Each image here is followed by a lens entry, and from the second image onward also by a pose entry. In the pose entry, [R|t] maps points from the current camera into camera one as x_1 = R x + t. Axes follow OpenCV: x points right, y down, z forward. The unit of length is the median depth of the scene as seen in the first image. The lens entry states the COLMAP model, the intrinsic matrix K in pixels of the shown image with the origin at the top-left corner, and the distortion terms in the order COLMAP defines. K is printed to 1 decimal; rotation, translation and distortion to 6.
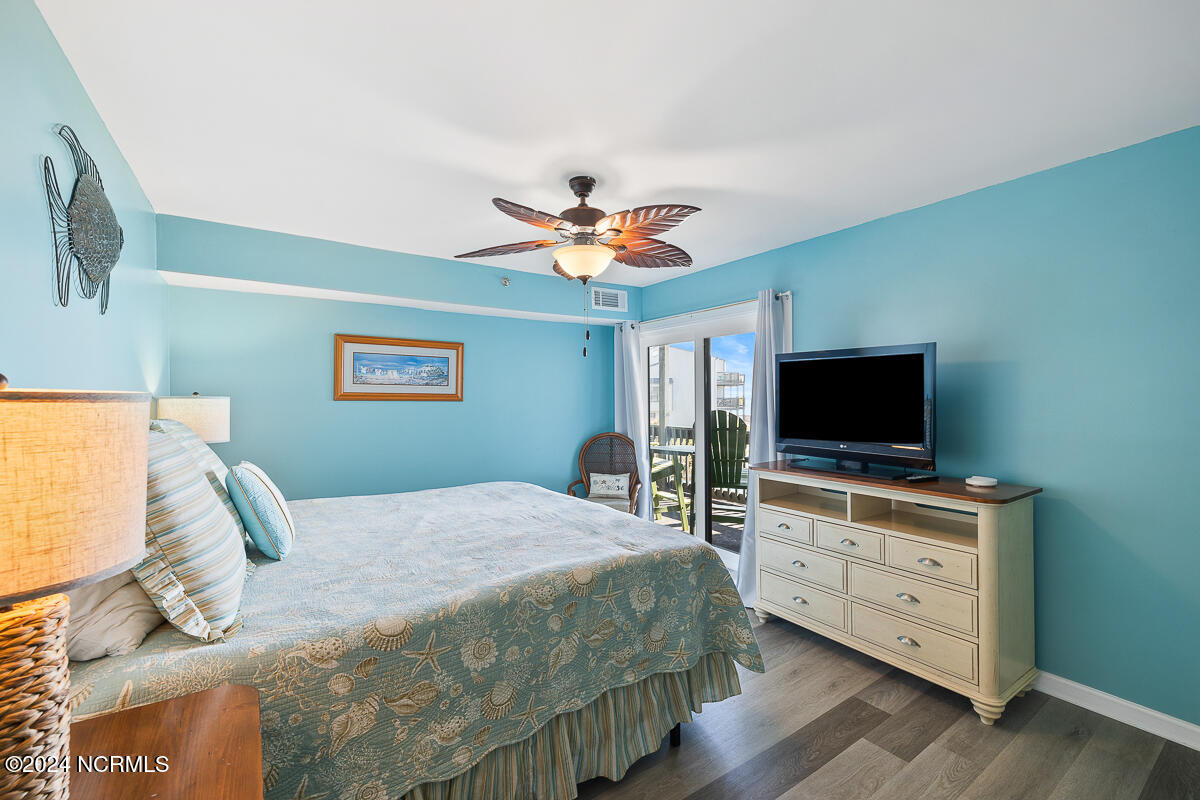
lens RADIAL K [[513.9, 0, 597.1], [0, 513.9, 397.0], [0, 0, 1]] dist [-0.001634, 0.000608]
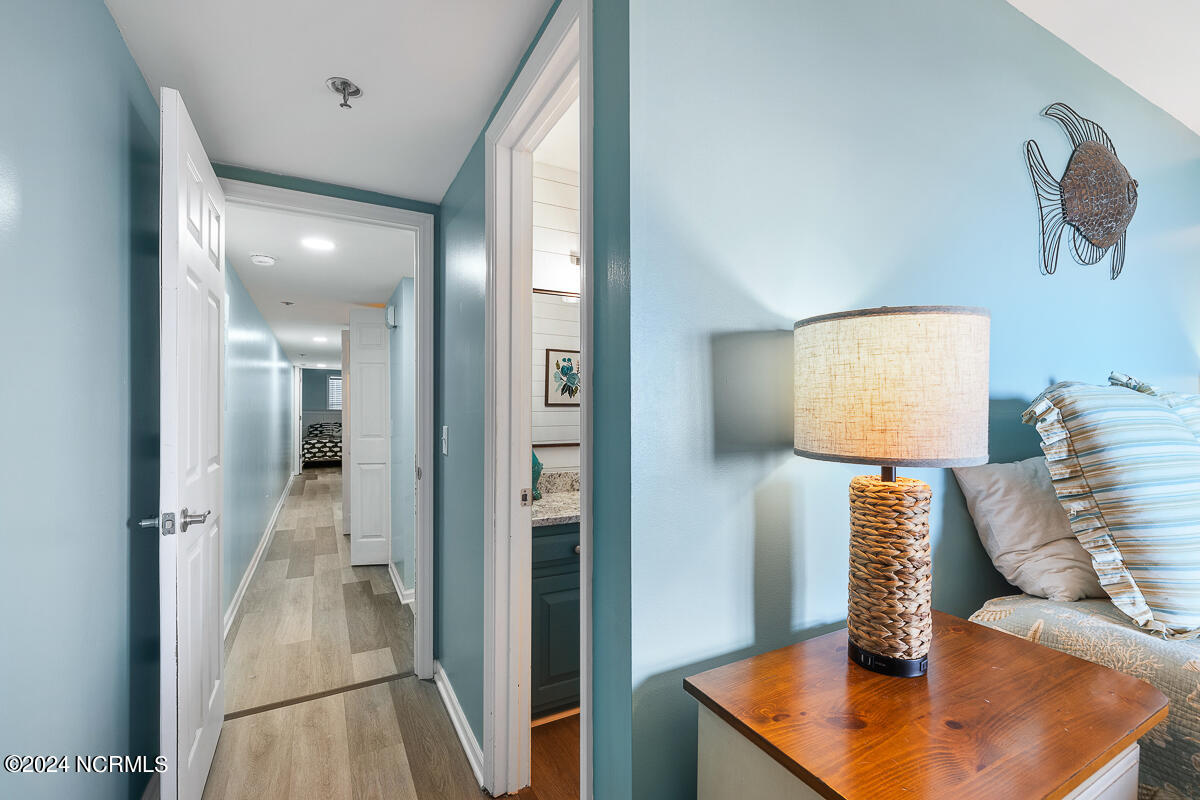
lens RADIAL K [[513.9, 0, 594.4], [0, 513.9, 405.8], [0, 0, 1]] dist [-0.001634, 0.000608]
pose [[-0.107041, 0.004178, -0.994246, 0.157919], [-0.005597, 0.999973, 0.004805, 0.122717], [0.994239, 0.006079, -0.107015, 0.215542]]
